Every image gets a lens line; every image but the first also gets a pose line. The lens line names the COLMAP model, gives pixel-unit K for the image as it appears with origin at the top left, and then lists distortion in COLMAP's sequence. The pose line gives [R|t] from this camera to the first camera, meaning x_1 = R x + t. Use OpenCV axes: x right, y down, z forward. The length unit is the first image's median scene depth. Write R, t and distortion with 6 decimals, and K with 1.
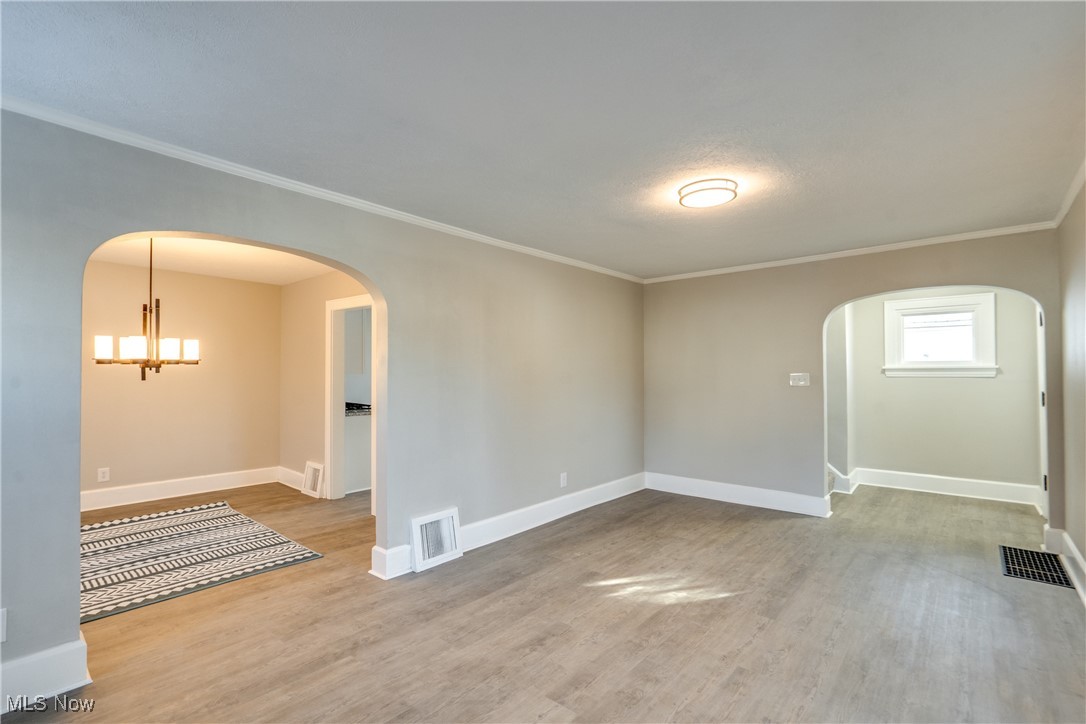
lens RADIAL K [[498.9, 0, 536.5], [0, 498.9, 364.8], [0, 0, 1]] dist [-0.001398, 0.000058]
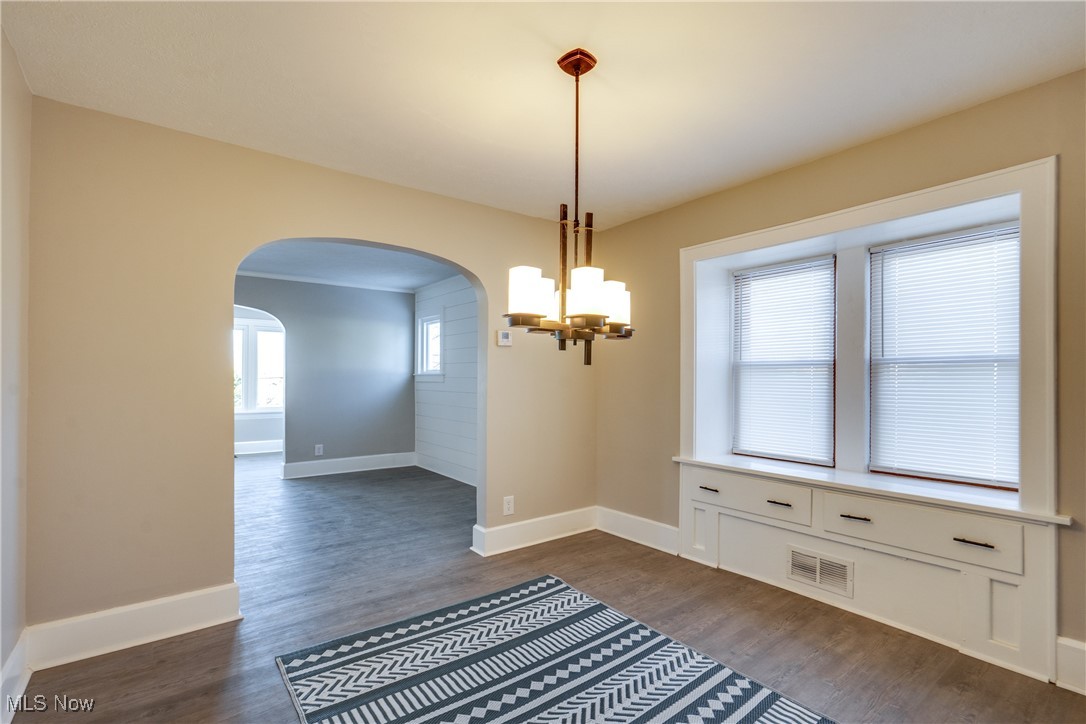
lens RADIAL K [[497.1, 0, 544.9], [0, 497.1, 380.0], [0, 0, 1]] dist [-0.003420, -0.000071]
pose [[-0.982224, -0.002799, 0.187690, -1.000847], [-0.005513, 0.999888, -0.013942, 0.066194], [-0.187629, -0.014729, -0.982129, 1.788585]]
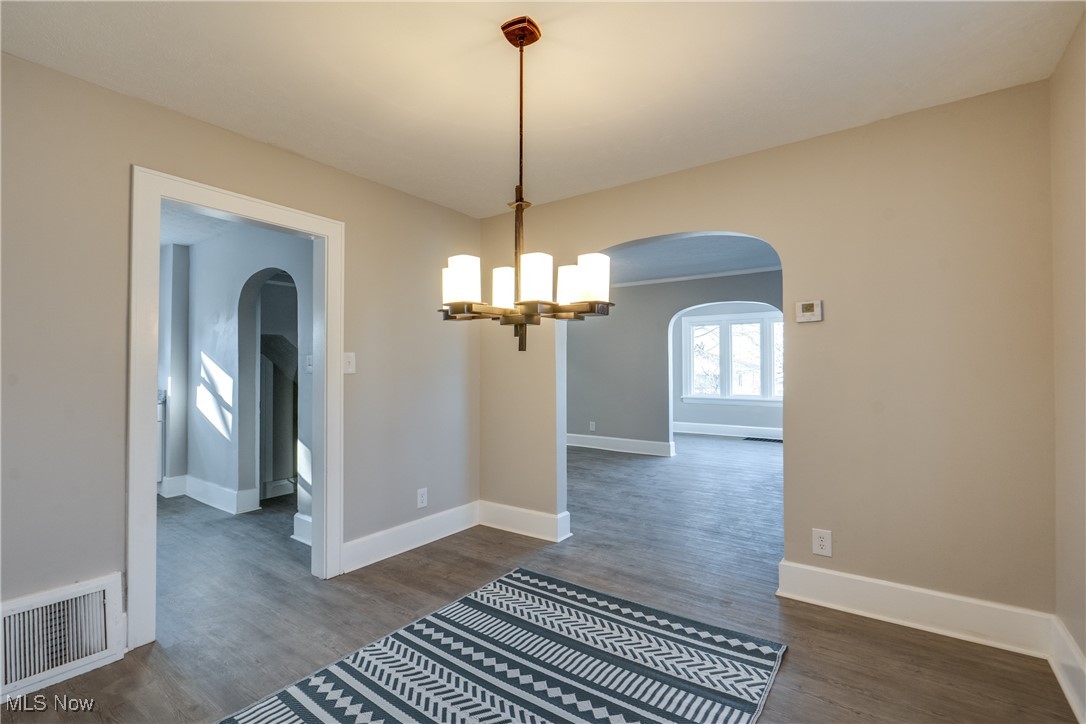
lens RADIAL K [[509.6, 0, 543.0], [0, 509.6, 362.0], [0, 0, 1]] dist [0.000190, 0.000019]
pose [[-0.088516, 0.011406, 0.996009, -1.506077], [-0.010834, 0.999864, -0.012413, 0.056729], [-0.996016, -0.011889, -0.088380, 1.216249]]
